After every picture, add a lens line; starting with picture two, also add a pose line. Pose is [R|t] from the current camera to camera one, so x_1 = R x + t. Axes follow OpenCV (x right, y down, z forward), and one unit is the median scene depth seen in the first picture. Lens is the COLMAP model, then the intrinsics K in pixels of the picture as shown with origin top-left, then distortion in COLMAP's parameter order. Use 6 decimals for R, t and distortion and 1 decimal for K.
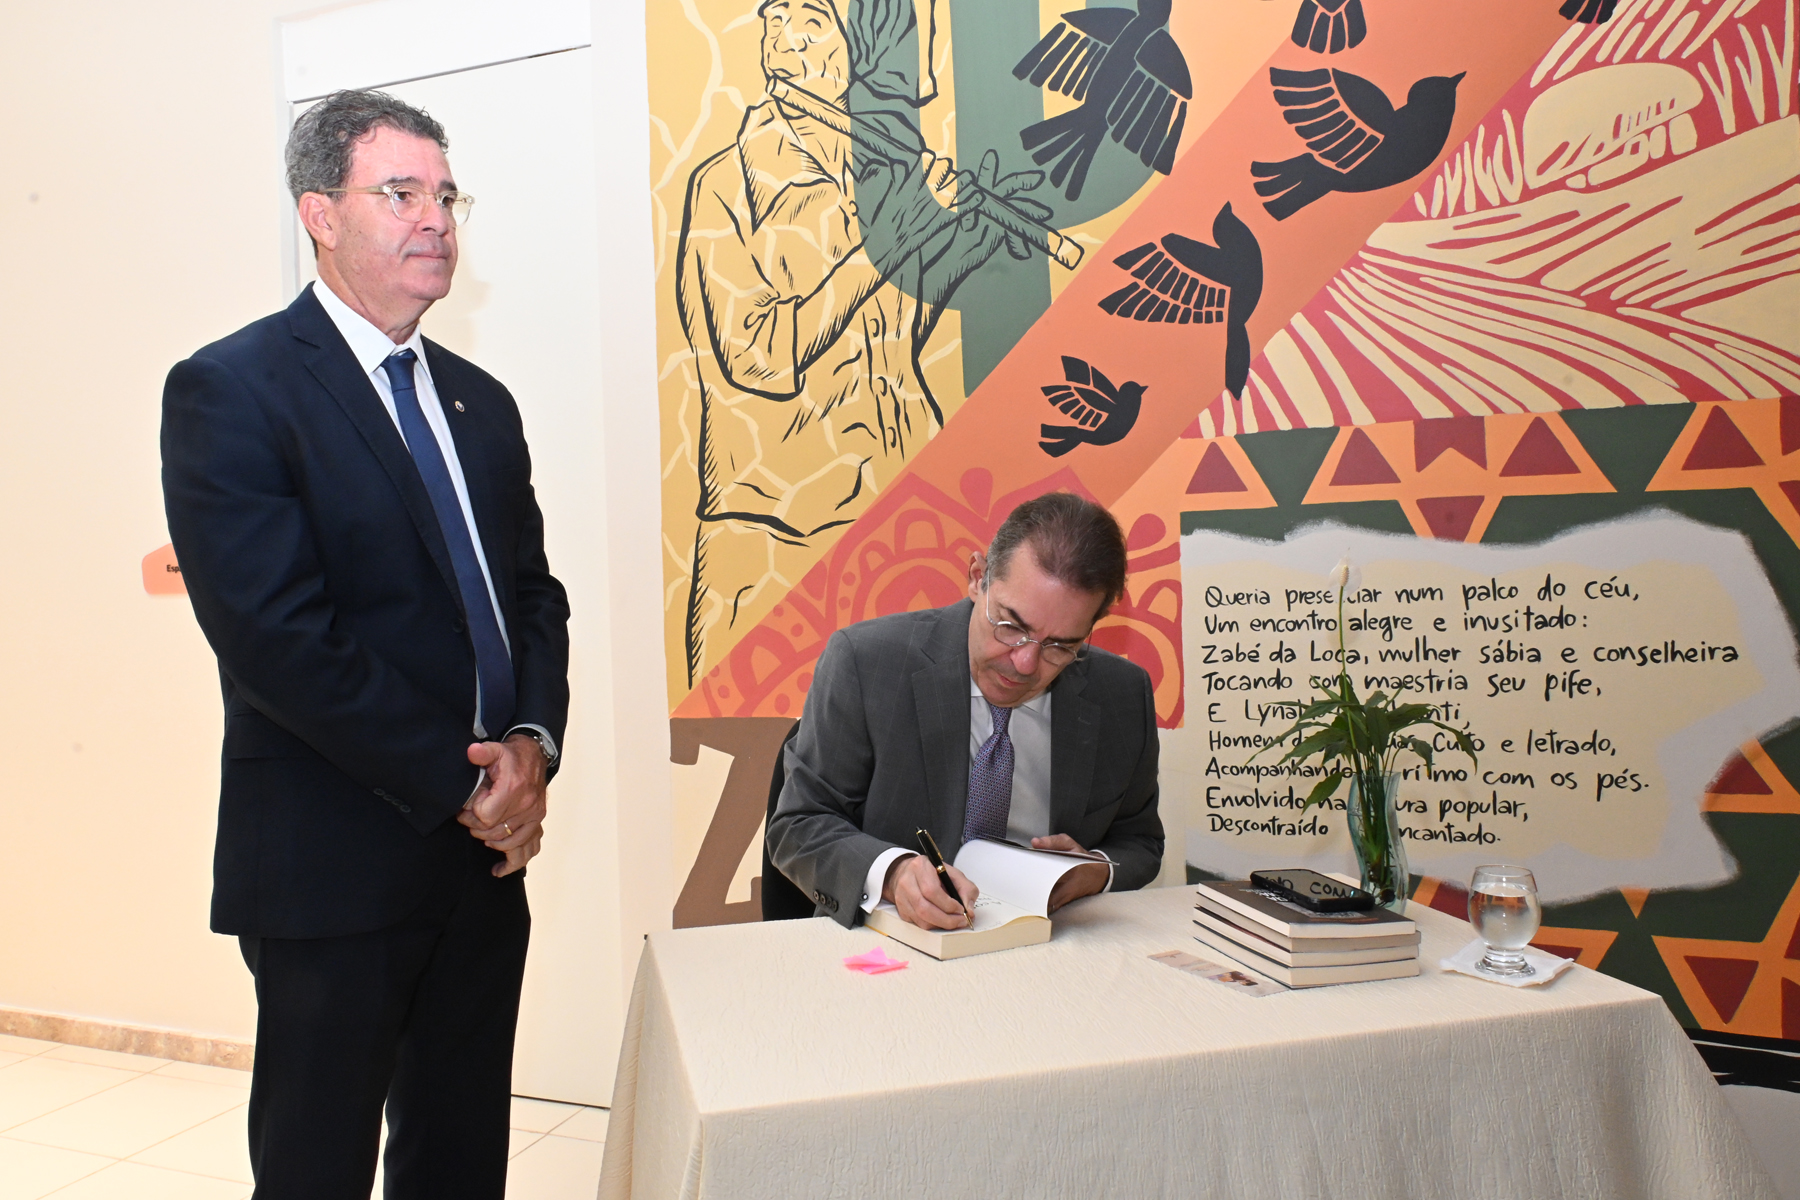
lens RADIAL K [[1364.1, 0, 902.2], [0, 1364.1, 596.2], [0, 0, 1]] dist [0.001250, -0.004300]
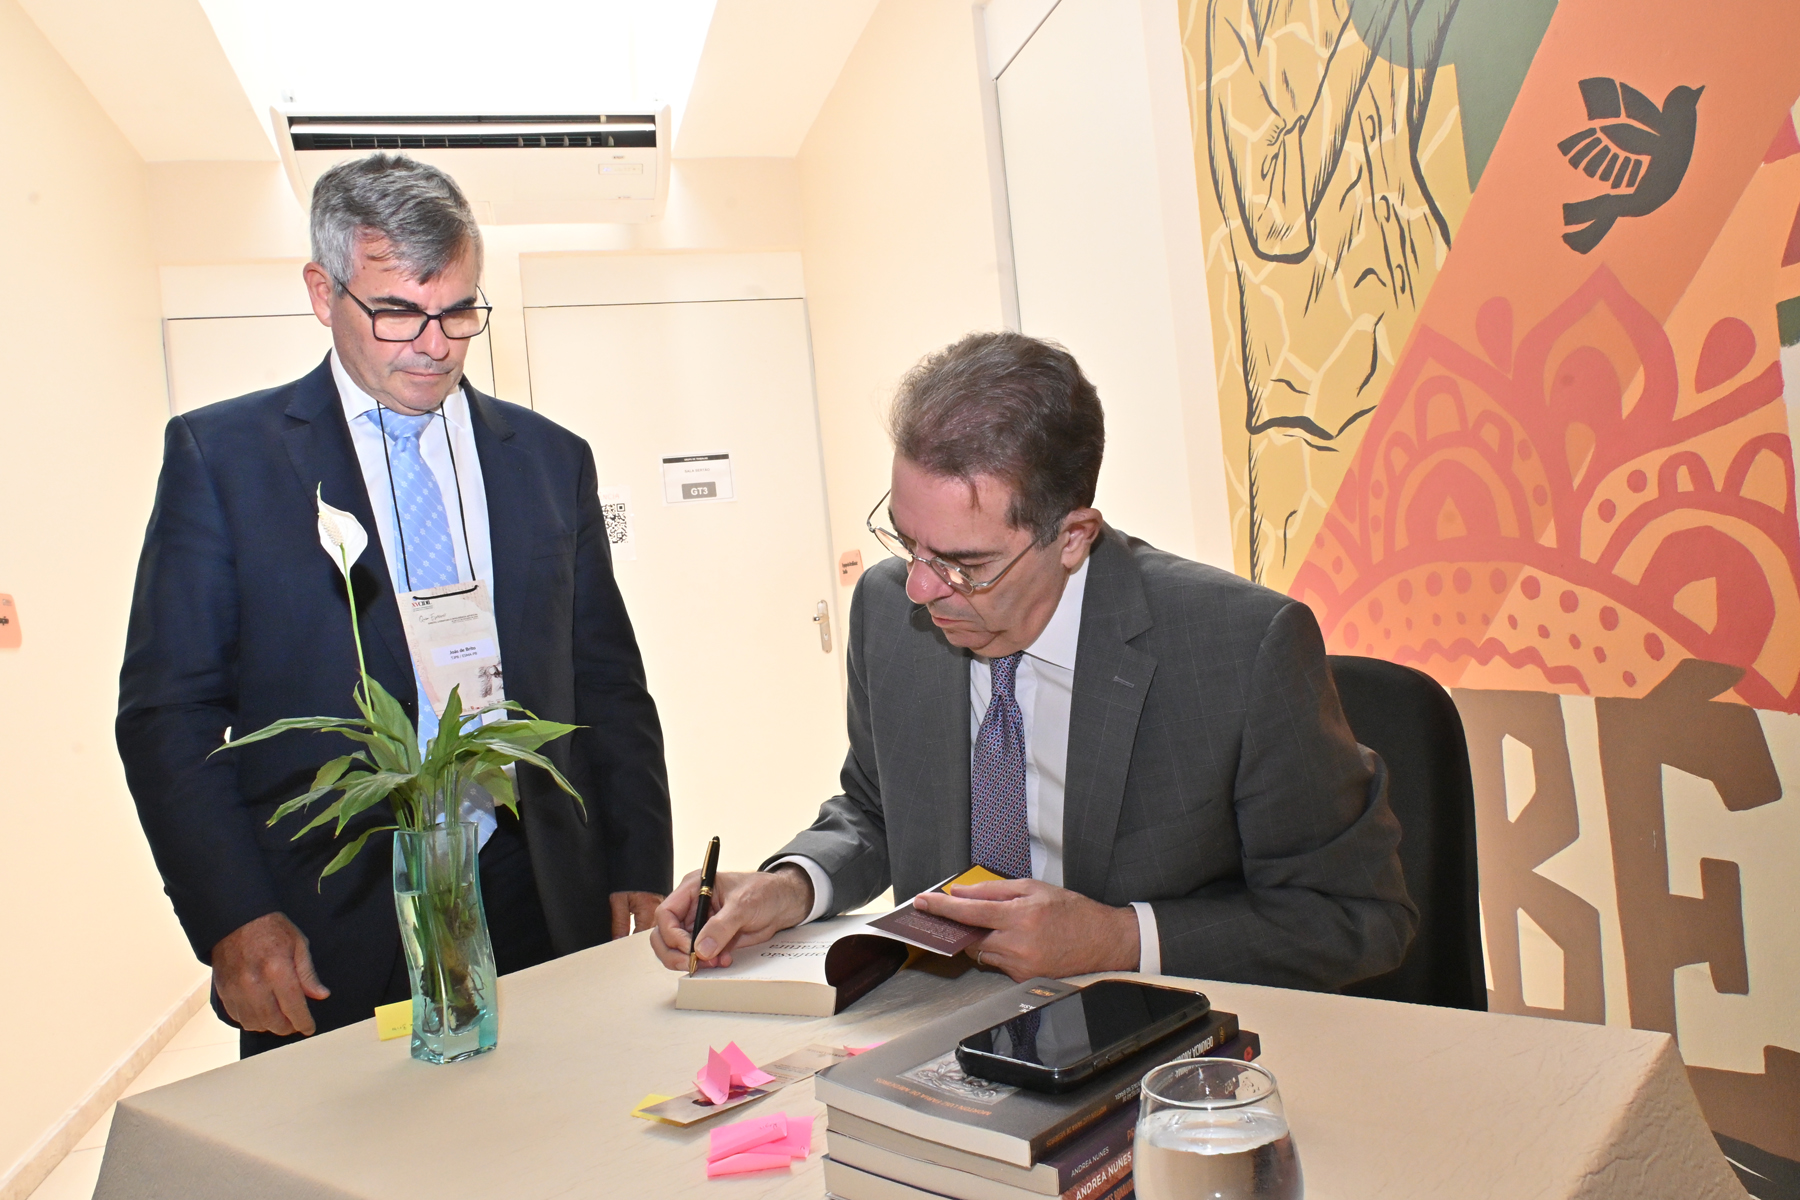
lens RADIAL K [[1364.1, 0, 910.3], [0, 1364.1, 599.3], [0, 0, 1]] dist [0.001250, -0.004300]
pose [[0.592568, -0.033329, -0.804831, 0.432130], [0.056978, 0.998375, 0.000607, 0.033572], [0.803503, -0.046217, 0.593504, 0.418744]]
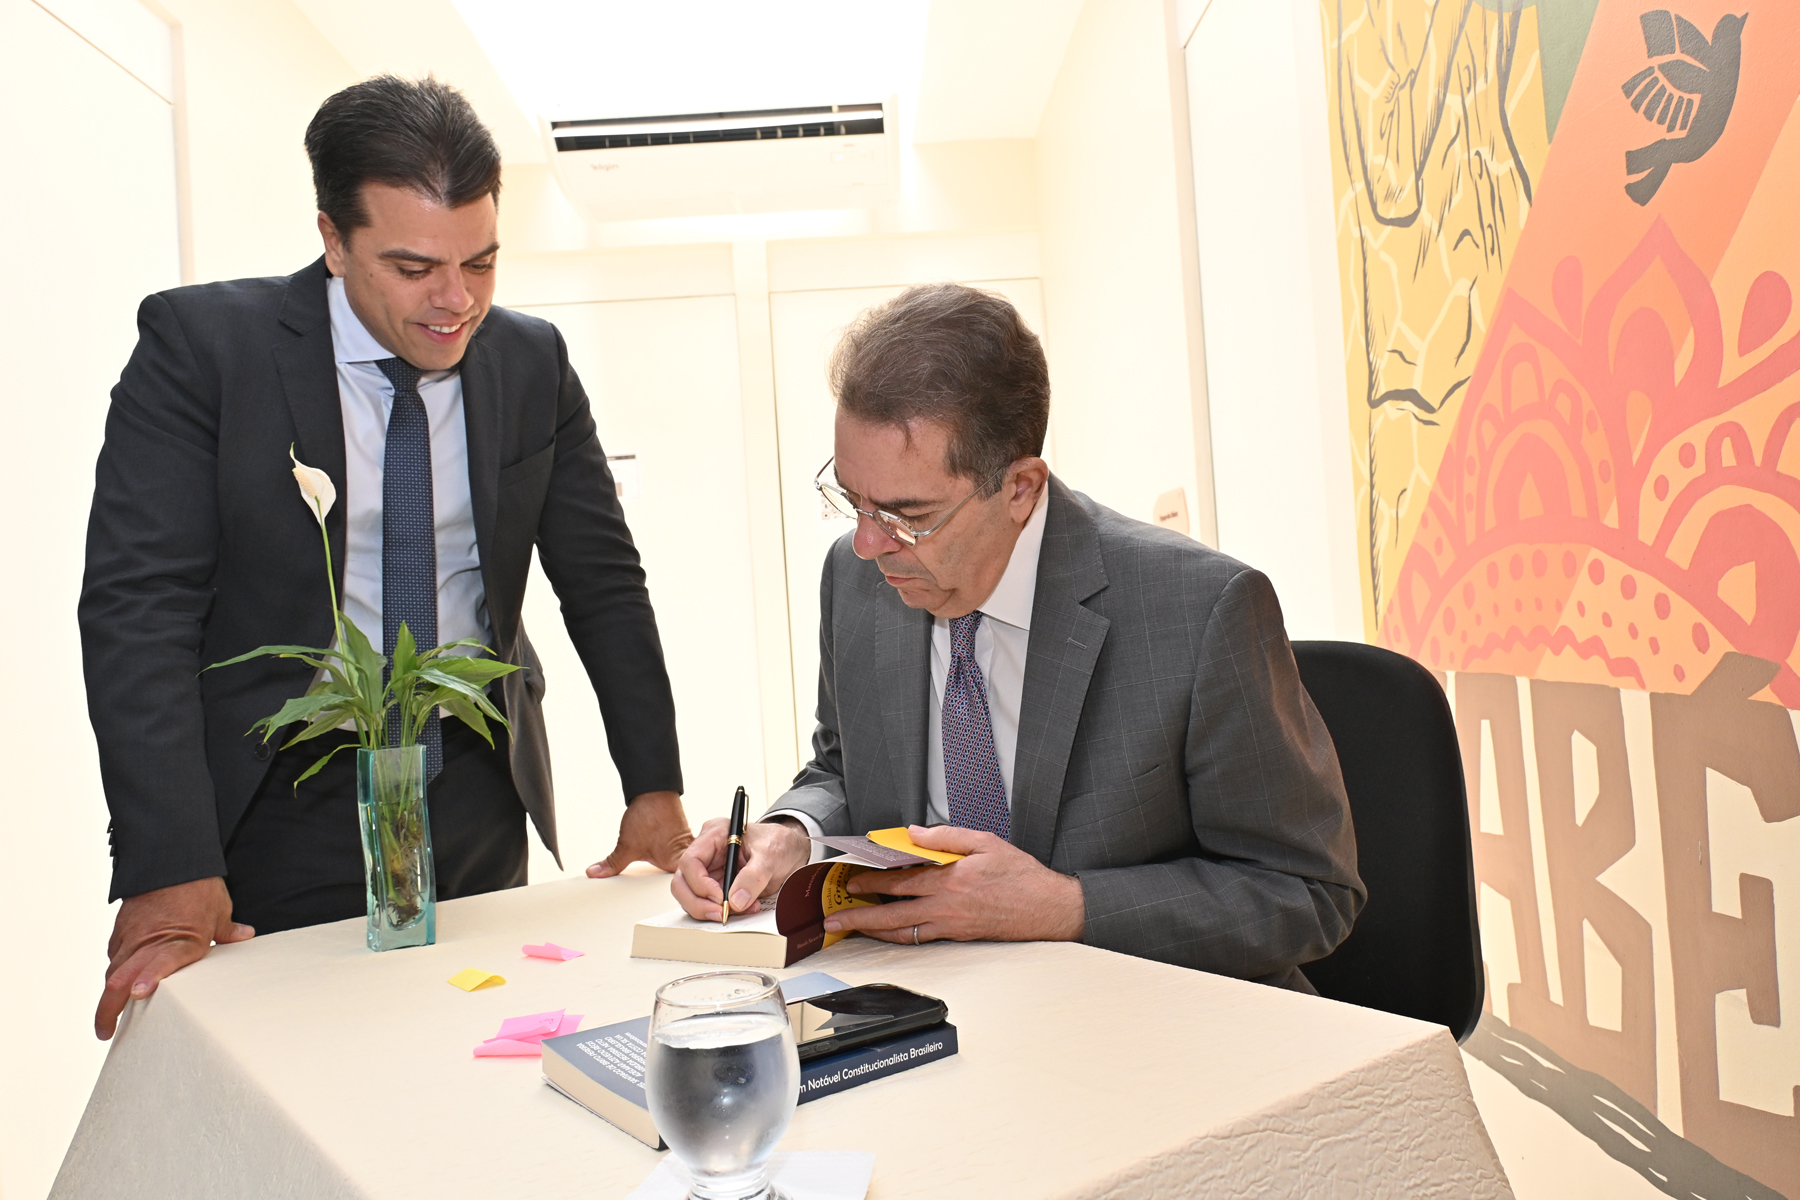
lens RADIAL K [[1364.1, 0, 907.2], [0, 1364.1, 602.7], [0, 0, 1]] dist [0.001250, -0.004300]
pose [[0.390332, -0.005324, -0.920659, 0.521352], [0.027047, 0.999618, 0.005686, 0.047897], [0.920277, -0.027121, 0.390327, 0.535209]]
